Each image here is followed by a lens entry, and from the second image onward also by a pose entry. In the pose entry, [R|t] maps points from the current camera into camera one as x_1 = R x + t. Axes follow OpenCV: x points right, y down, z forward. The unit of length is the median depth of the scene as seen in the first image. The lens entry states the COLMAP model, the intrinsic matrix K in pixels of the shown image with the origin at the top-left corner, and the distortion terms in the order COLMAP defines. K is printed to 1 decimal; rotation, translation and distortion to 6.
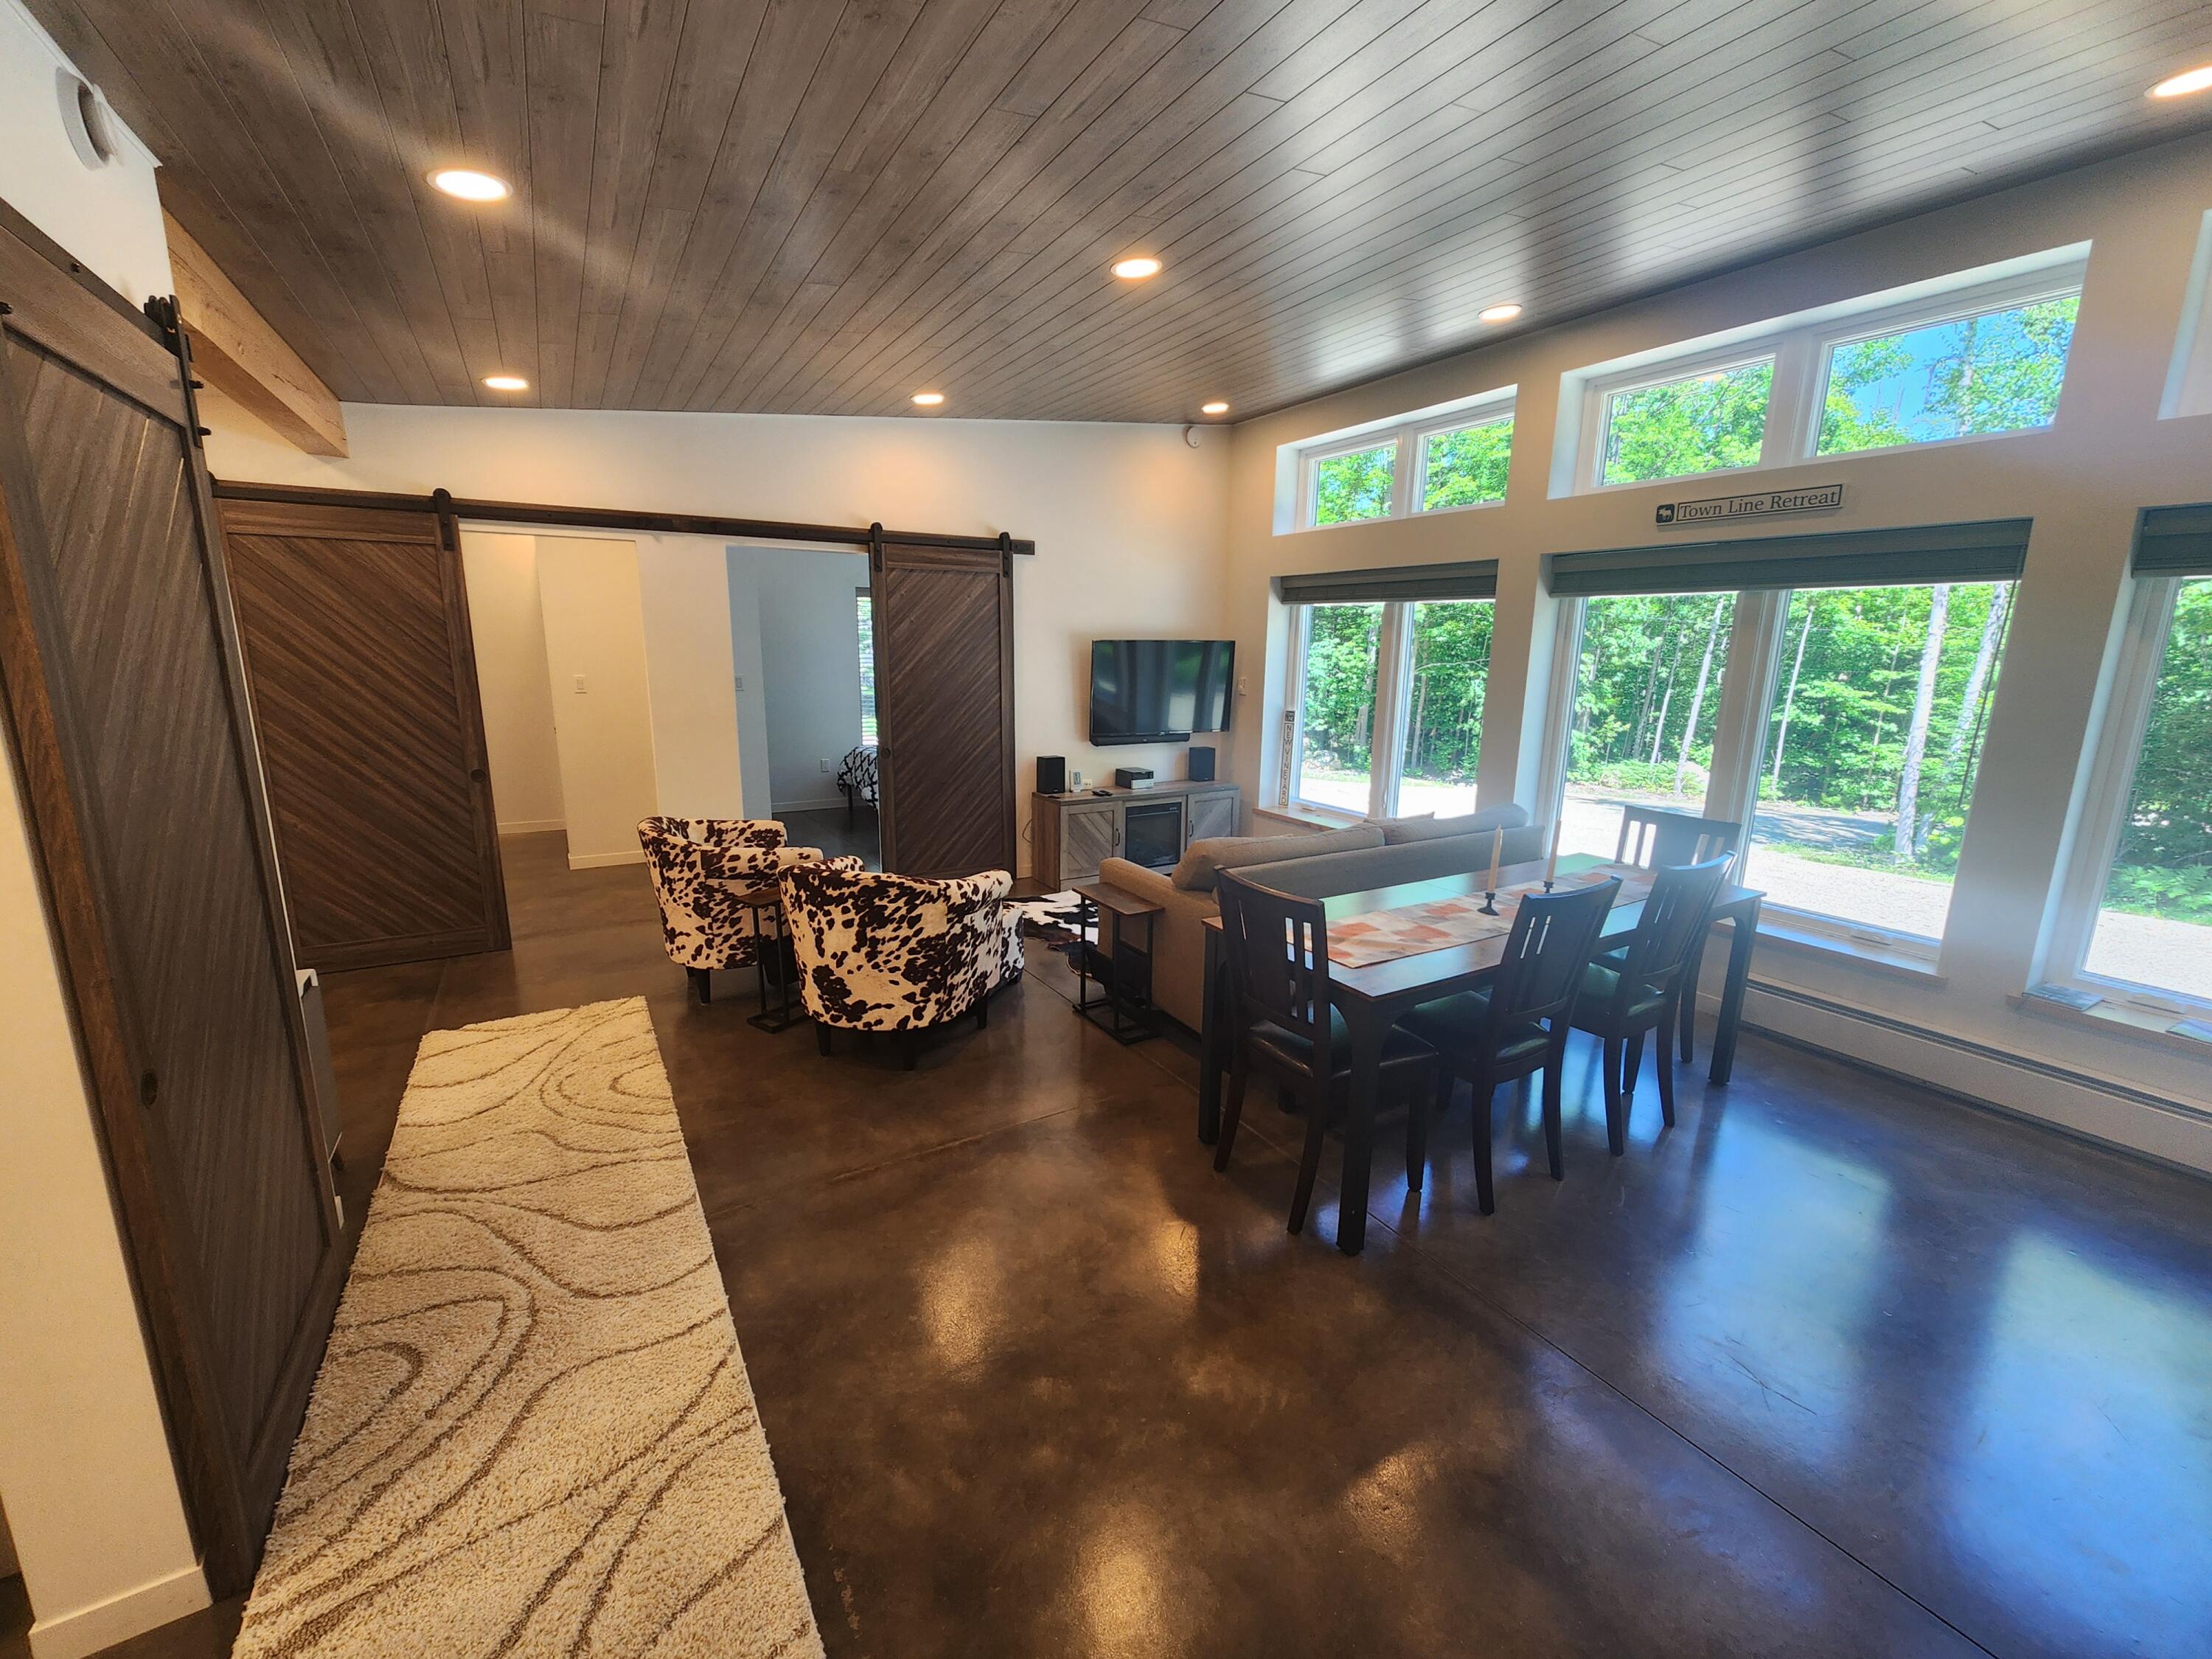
lens RADIAL K [[905.0, 0, 1102.3], [0, 905.0, 832.1], [0, 0, 1]] dist [0.008644, -0.000081]
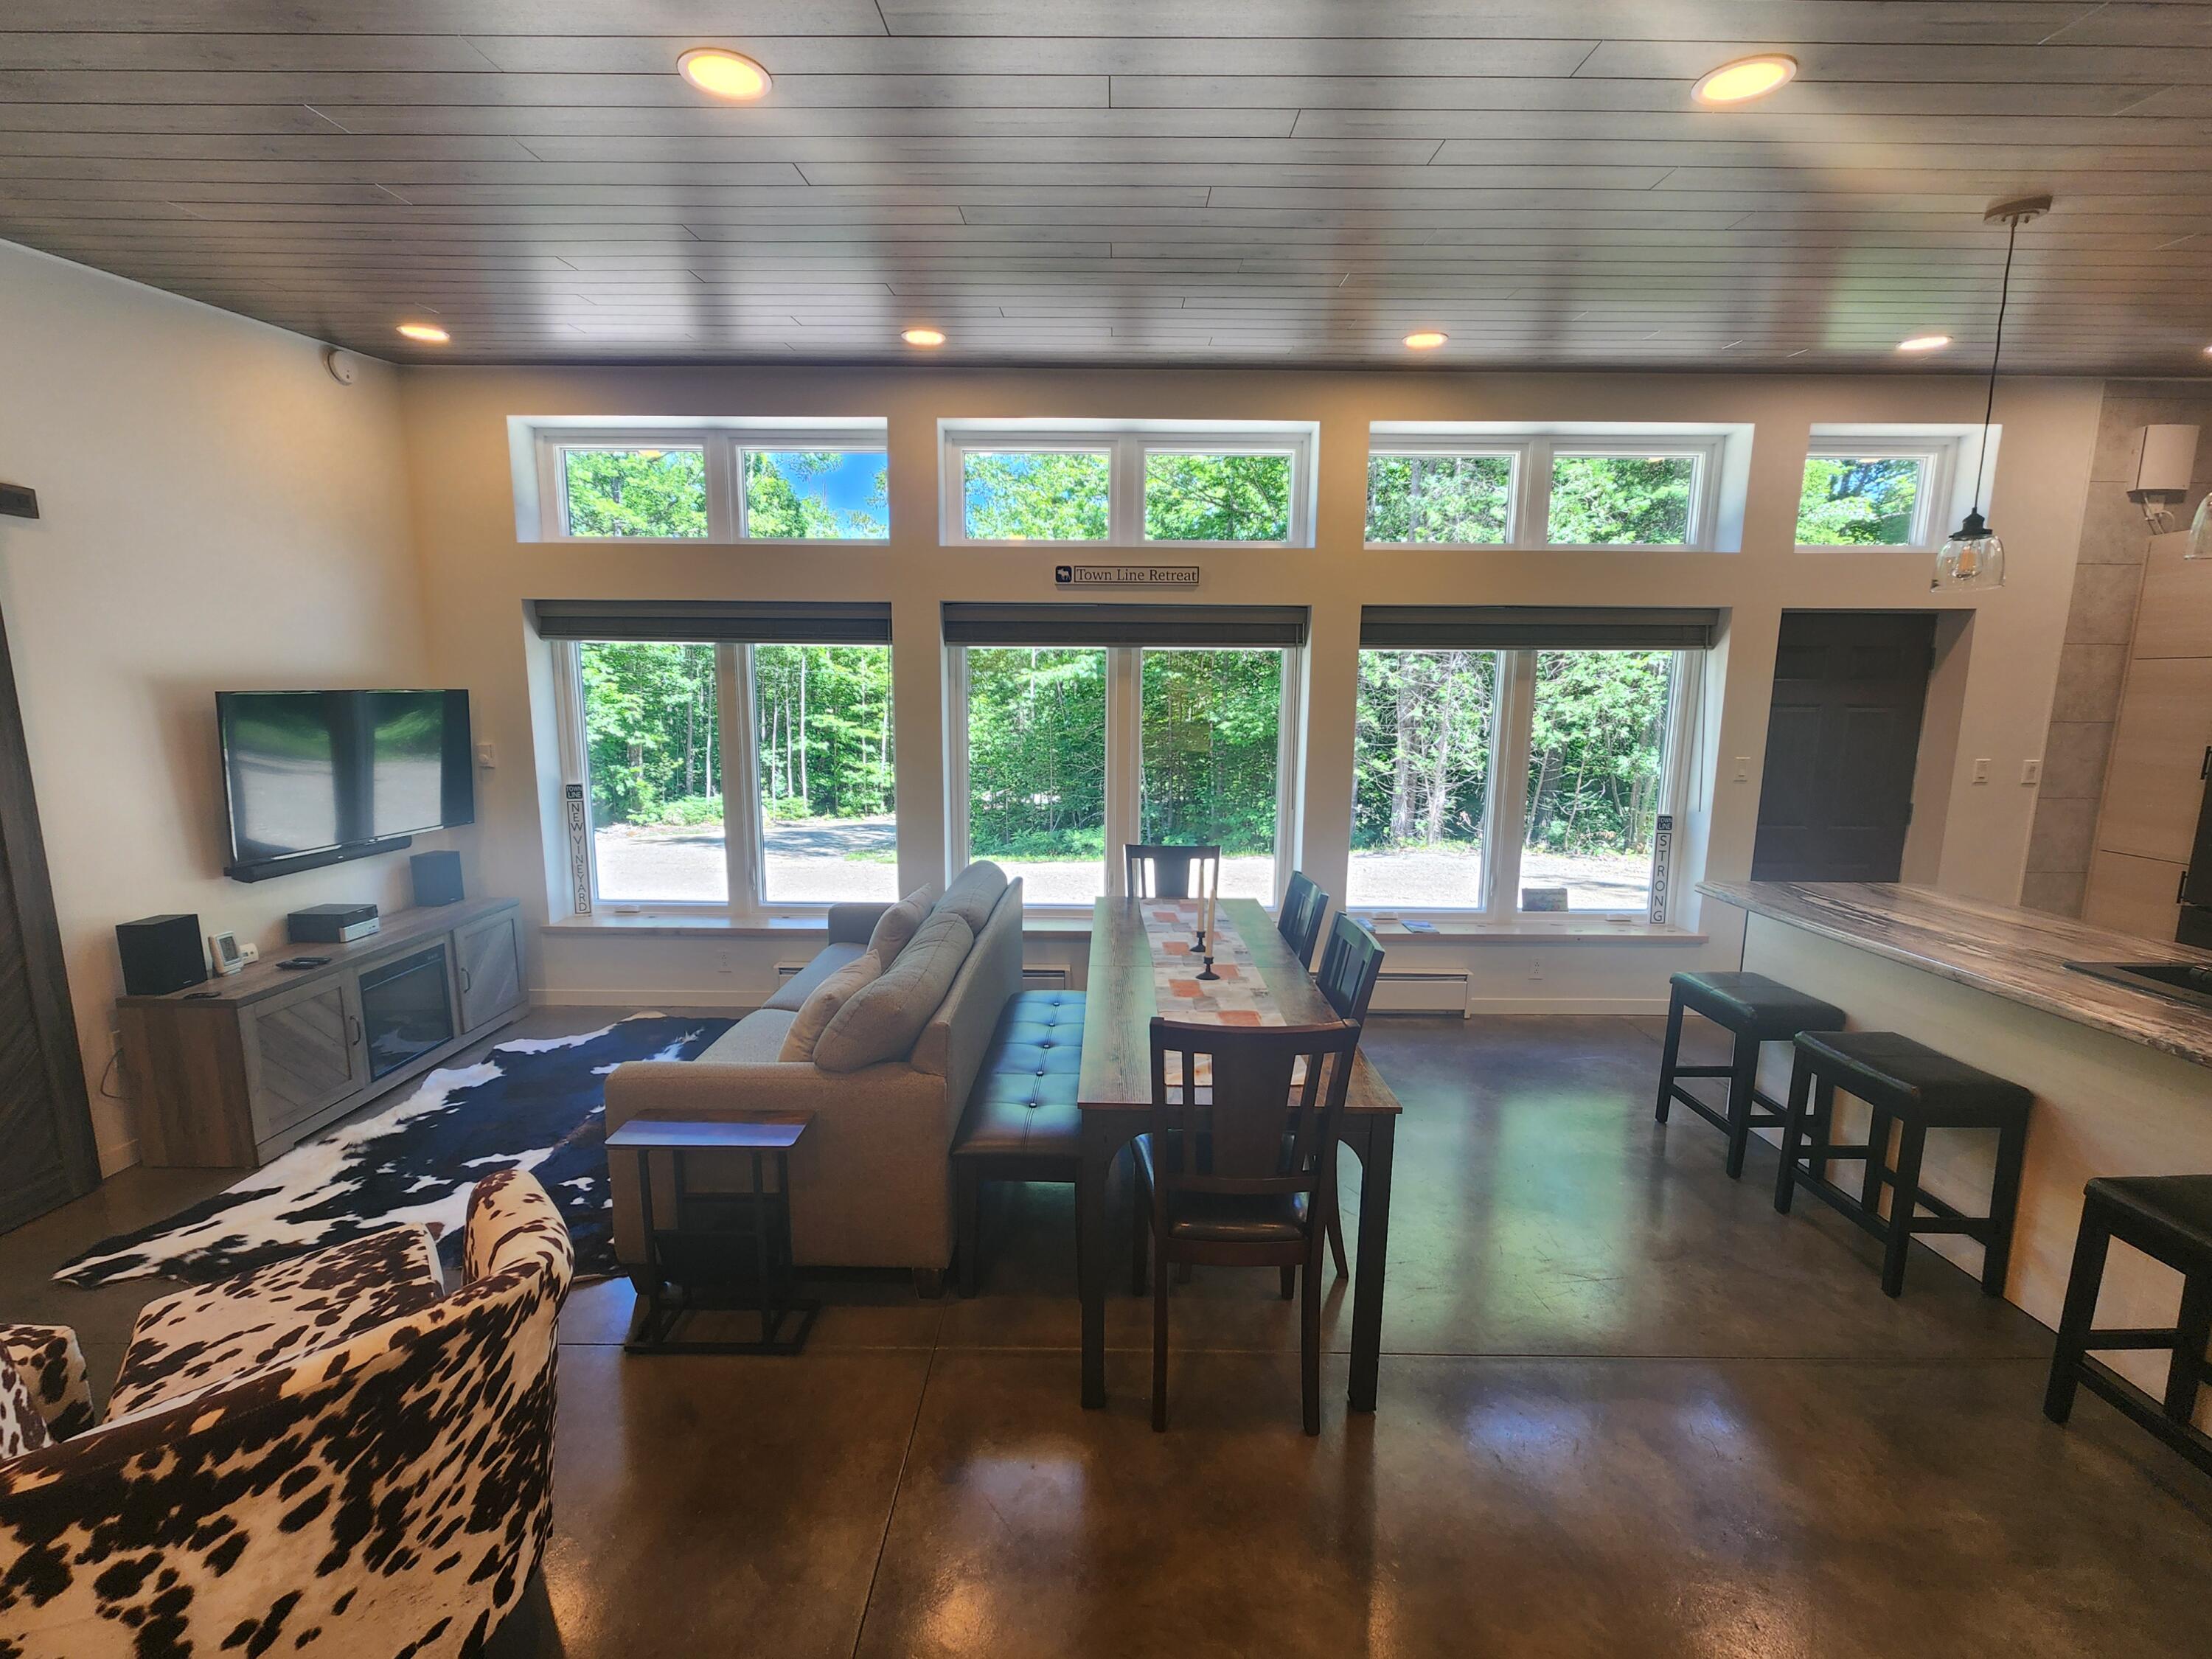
lens RADIAL K [[905.0, 0, 1104.3], [0, 905.0, 829.3], [0, 0, 1]] dist [0.008644, -0.000081]
pose [[0.526381, -0.140166, 0.838616, -0.206716], [0.177655, 0.982679, 0.052735, -0.067894], [-0.831482, 0.121225, 0.542164, 0.280809]]
